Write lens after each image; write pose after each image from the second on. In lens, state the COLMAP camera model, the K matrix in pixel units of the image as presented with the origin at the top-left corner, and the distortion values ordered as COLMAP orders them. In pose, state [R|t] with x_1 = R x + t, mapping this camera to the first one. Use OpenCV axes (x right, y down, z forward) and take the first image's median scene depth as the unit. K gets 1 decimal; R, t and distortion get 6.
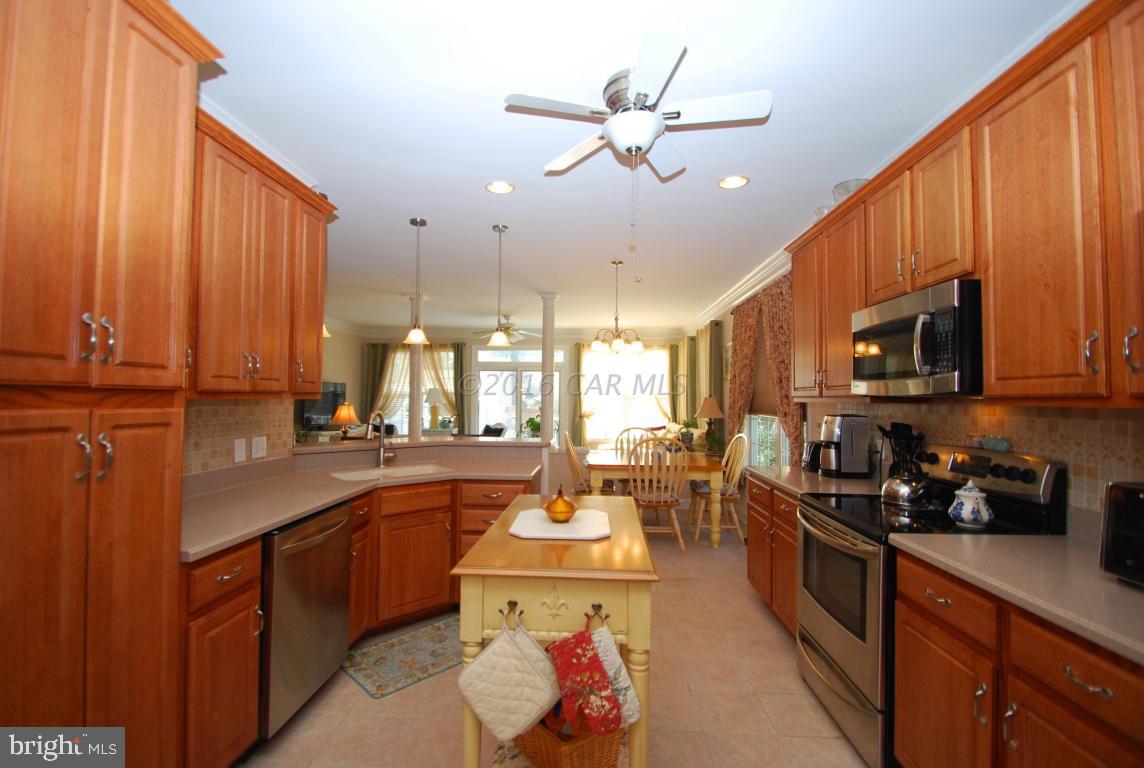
lens RADIAL K [[505.6, 0, 564.8], [0, 505.6, 385.5], [0, 0, 1]] dist [0.015633, -0.017970]
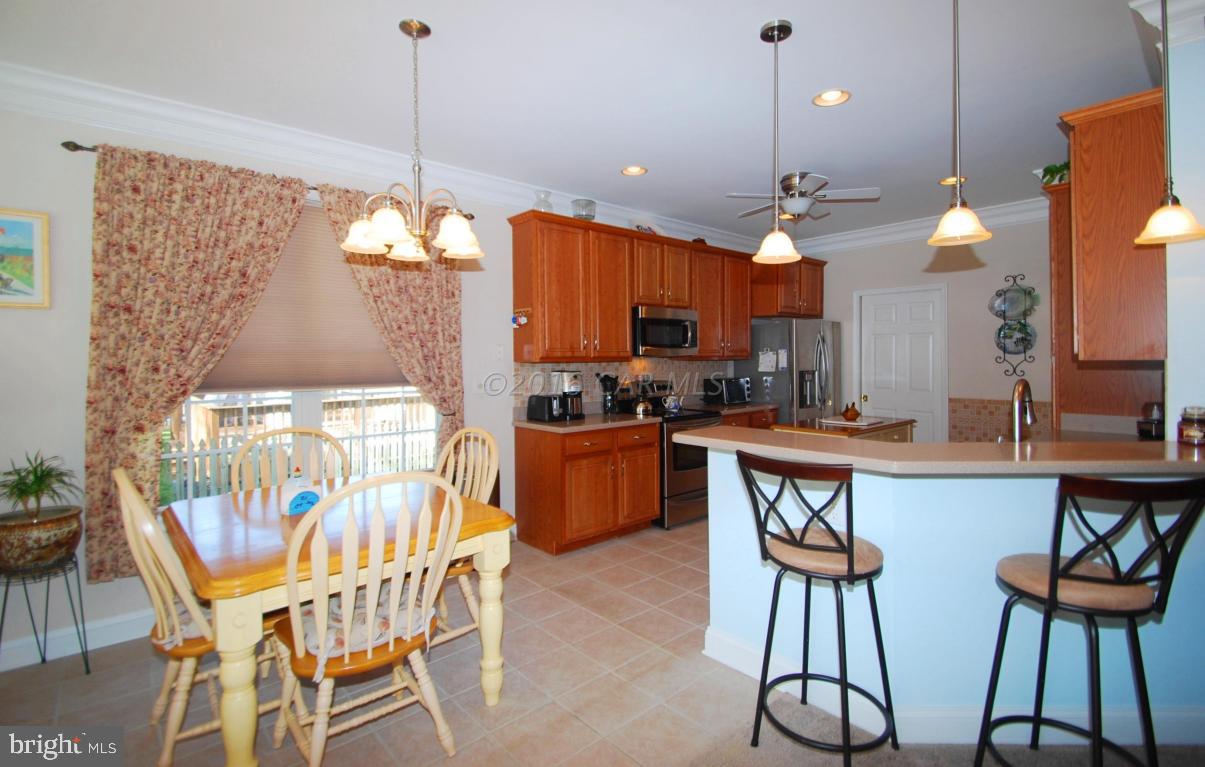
lens RADIAL K [[555.6, 0, 606.1], [0, 555.6, 359.3], [0, 0, 1]] dist [0.020306, -0.024055]
pose [[-0.708823, -0.003135, 0.705380, -0.786132], [-0.014832, 0.999835, -0.010461, 0.062993], [-0.705231, -0.017877, -0.708752, 2.932993]]
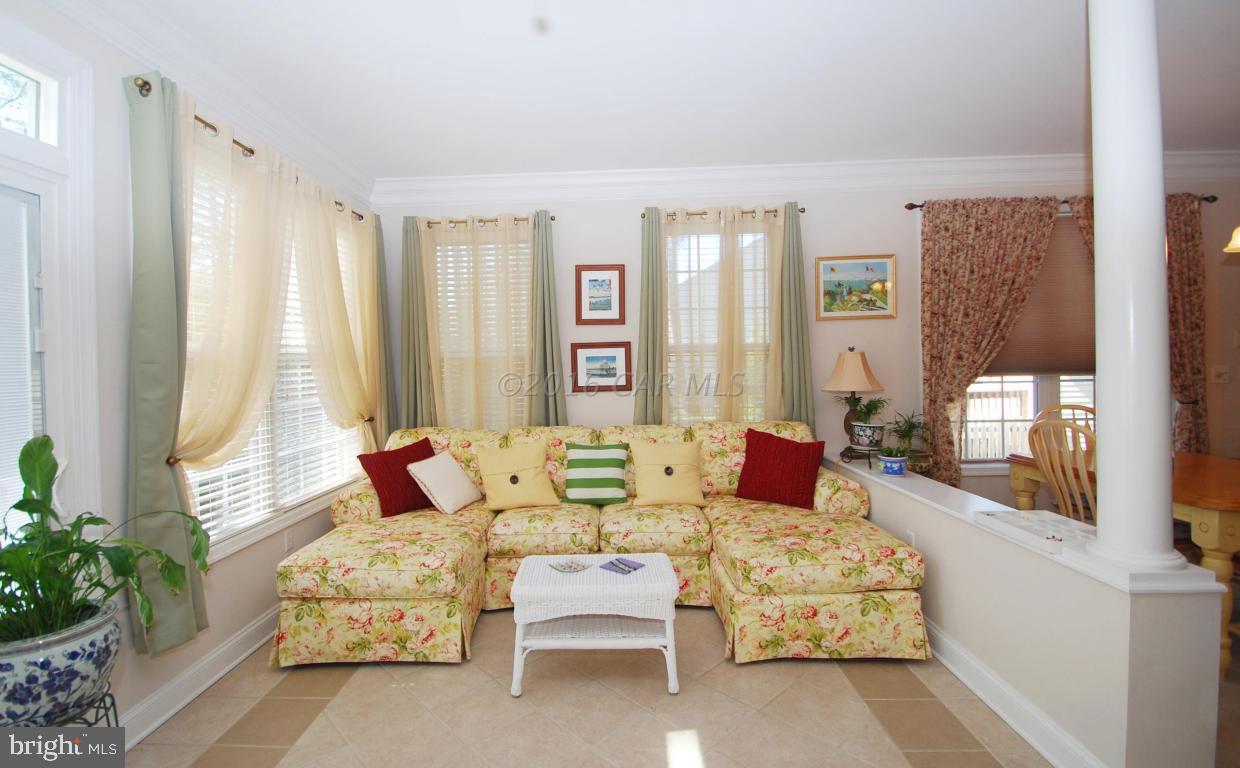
lens RADIAL K [[560.5, 0, 601.4], [0, 560.5, 369.7], [0, 0, 1]] dist [0.019018, -0.021026]
pose [[-0.021834, -0.016998, 0.999617, -0.912908], [-0.004859, 0.999845, 0.016895, 0.104521], [-0.999750, -0.004488, -0.021913, 3.983082]]
